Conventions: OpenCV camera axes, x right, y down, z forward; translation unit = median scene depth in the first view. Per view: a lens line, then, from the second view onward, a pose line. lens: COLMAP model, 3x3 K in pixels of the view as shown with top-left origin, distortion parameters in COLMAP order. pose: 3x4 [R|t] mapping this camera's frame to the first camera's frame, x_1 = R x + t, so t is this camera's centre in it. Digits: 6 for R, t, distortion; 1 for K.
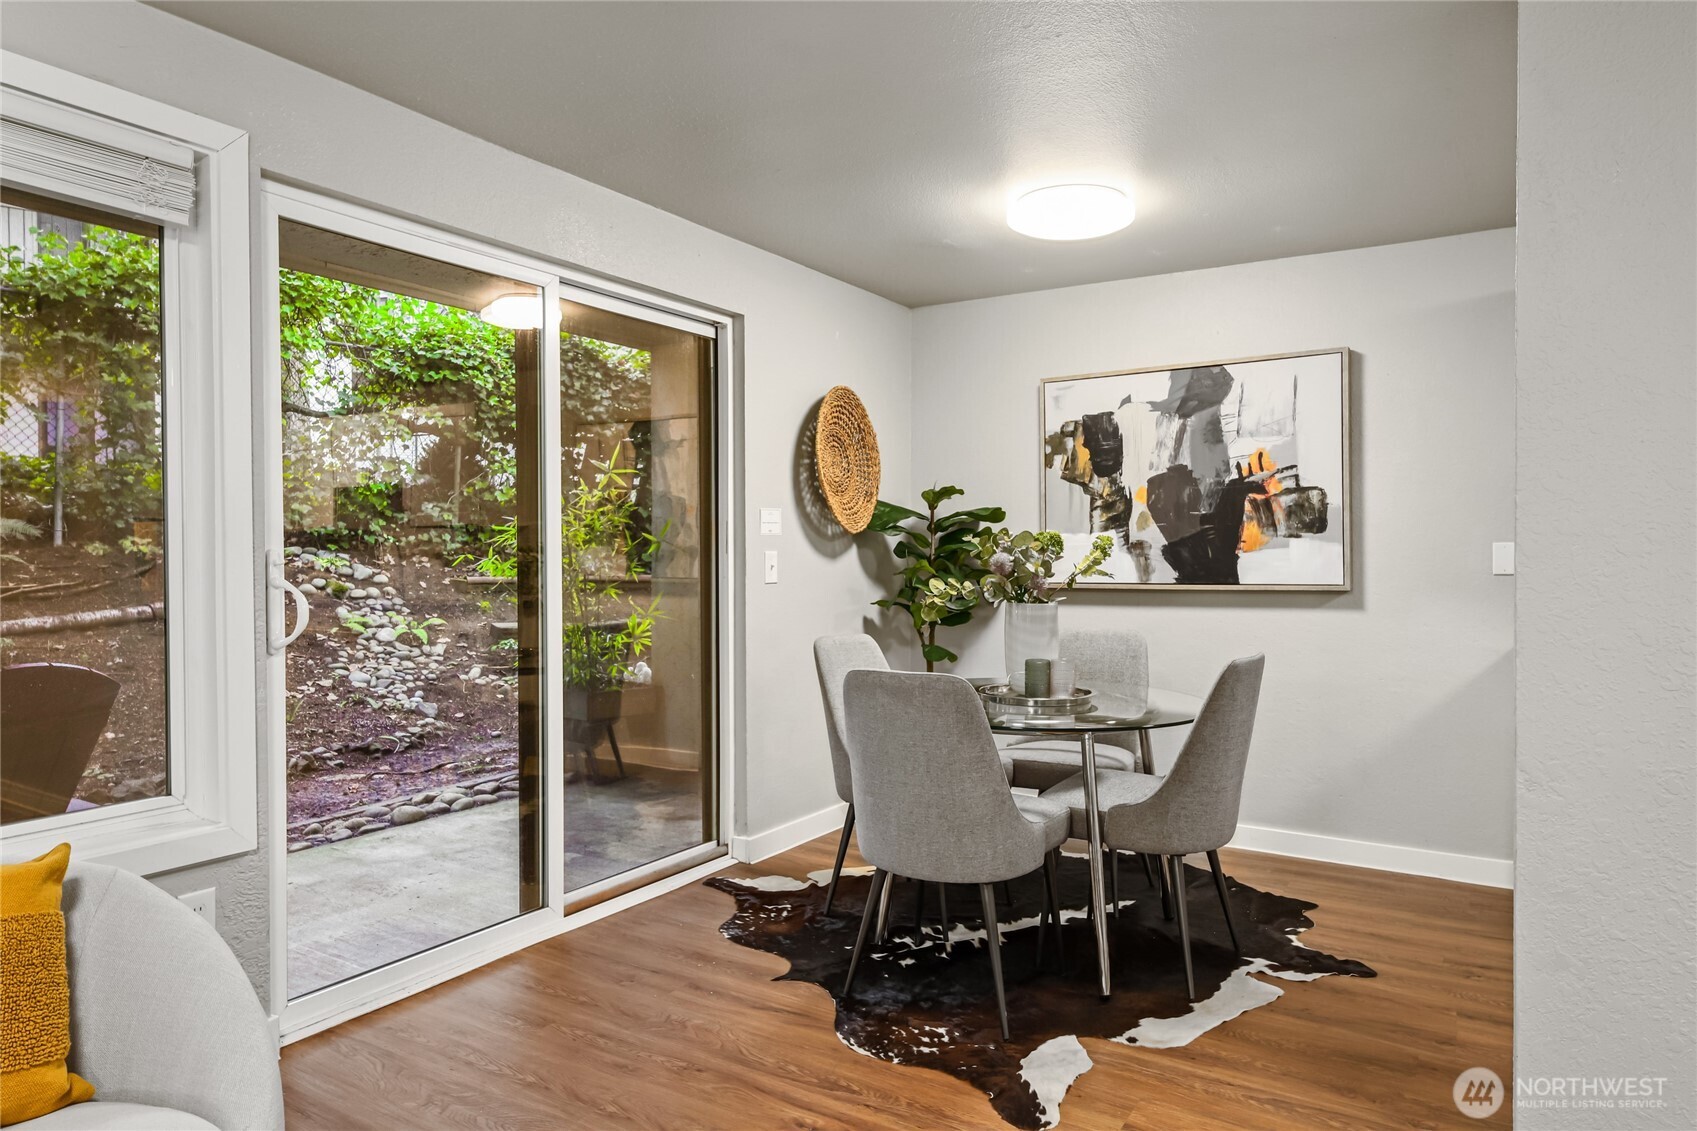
lens RADIAL K [[1057.9, 0, 848.3], [0, 1057.9, 563.0], [0, 0, 1]] dist [0.003118, -0.000338]
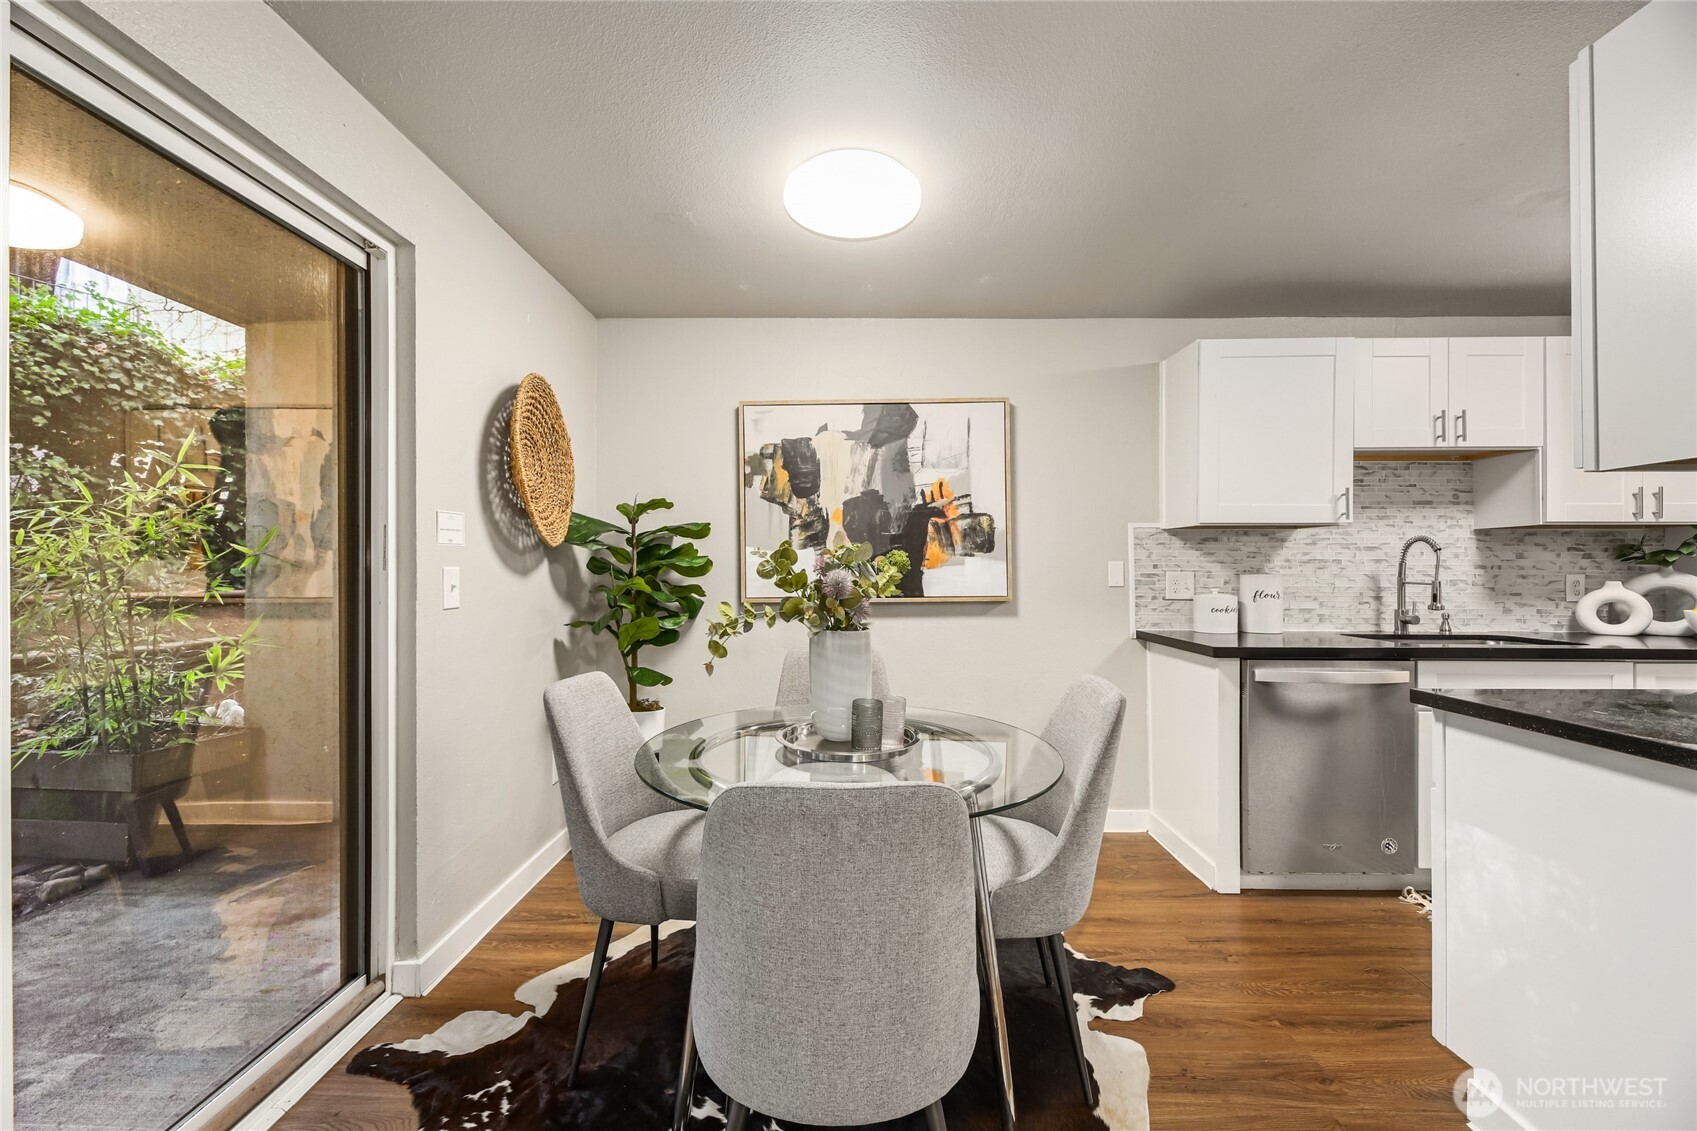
lens RADIAL K [[679.2, 0, 841.0], [0, 679.2, 567.0], [0, 0, 1]] dist [0.004372, -0.001634]
pose [[0.858797, 0.002571, 0.512310, -0.076816], [0.003026, 0.999945, -0.010091, -0.004877], [-0.512307, 0.010216, 0.858741, 0.398696]]
